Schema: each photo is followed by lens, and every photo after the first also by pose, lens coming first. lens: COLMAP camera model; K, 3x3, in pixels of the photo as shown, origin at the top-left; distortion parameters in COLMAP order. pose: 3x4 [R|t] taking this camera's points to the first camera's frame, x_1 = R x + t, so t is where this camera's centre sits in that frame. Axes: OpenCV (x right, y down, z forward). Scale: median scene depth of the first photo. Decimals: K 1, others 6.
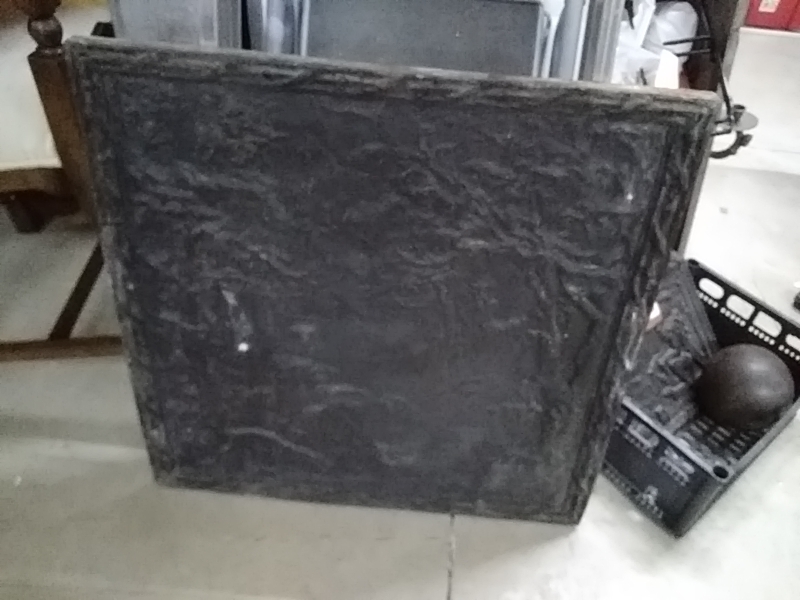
lens RADIAL K [[607.1, 0, 400.0], [0, 607.1, 300.0], [0, 0, 1]] dist [0.002460, 0.000629]
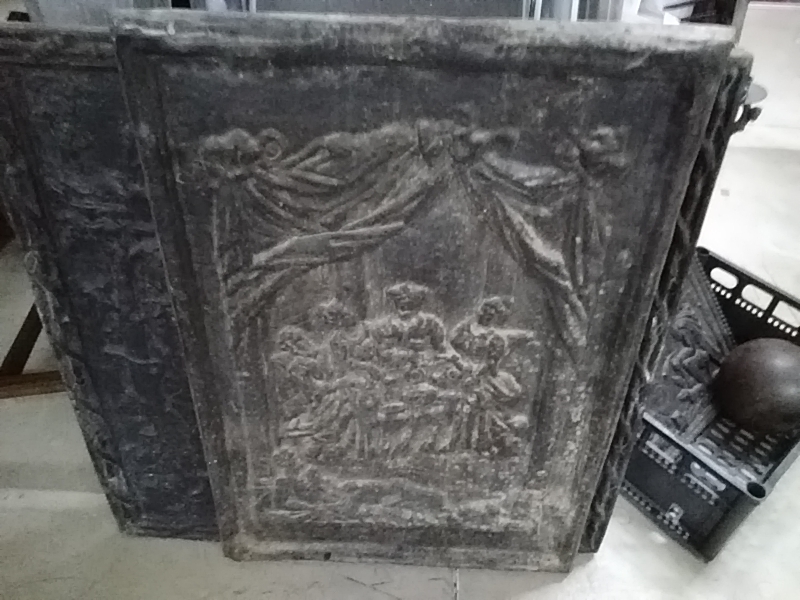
lens RADIAL K [[574.2, 0, 400.0], [0, 574.2, 300.0], [0, 0, 1]] dist [-0.003471, -0.001177]
pose [[0.998402, -0.056213, 0.005800, 0.021155], [0.056148, 0.998365, 0.010727, -0.026419], [-0.006393, -0.010384, 0.999926, 0.160772]]
